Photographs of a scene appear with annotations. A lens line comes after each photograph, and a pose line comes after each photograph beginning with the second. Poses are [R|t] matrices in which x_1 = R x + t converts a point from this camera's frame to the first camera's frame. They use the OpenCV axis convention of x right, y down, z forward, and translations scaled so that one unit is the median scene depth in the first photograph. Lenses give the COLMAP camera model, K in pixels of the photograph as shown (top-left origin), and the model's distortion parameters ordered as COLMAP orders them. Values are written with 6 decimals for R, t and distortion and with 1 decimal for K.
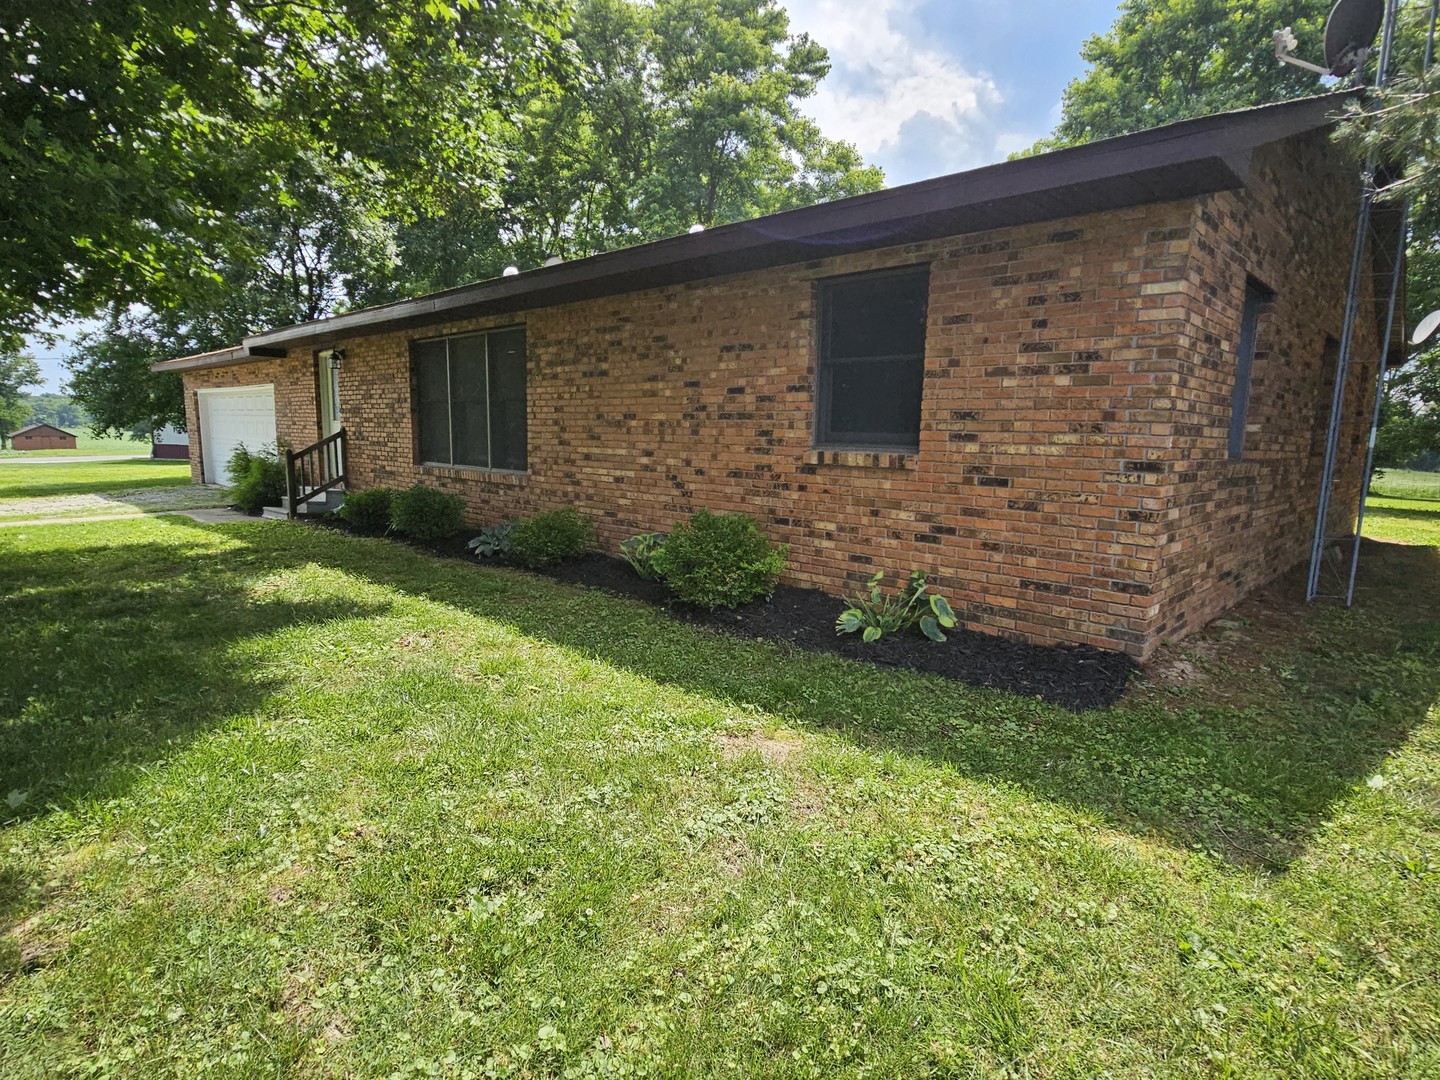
lens RADIAL K [[769.4, 0, 720.0], [0, 769.4, 540.0], [0, 0, 1]] dist [-0.002326, -0.000981]
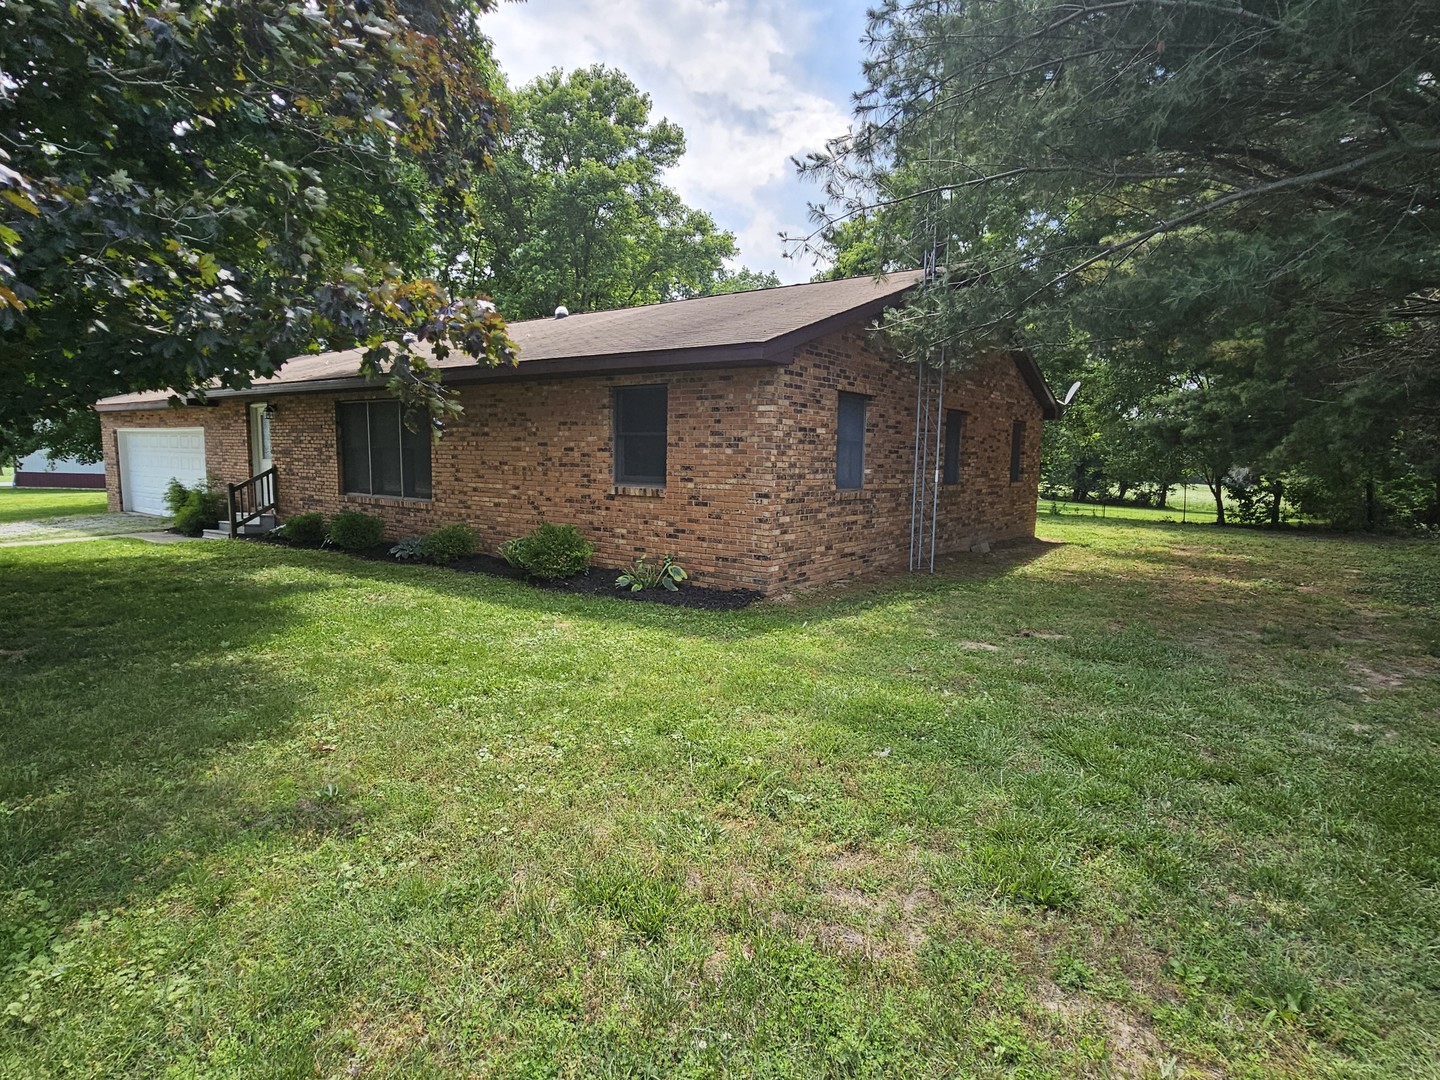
lens RADIAL K [[769.4, 0, 720.0], [0, 769.4, 540.0], [0, 0, 1]] dist [-0.002326, -0.000981]
pose [[0.990913, -0.017995, 0.133292, 0.117954], [0.021655, 0.999426, -0.026062, 0.046931], [-0.132747, 0.028712, 0.990734, -0.651122]]
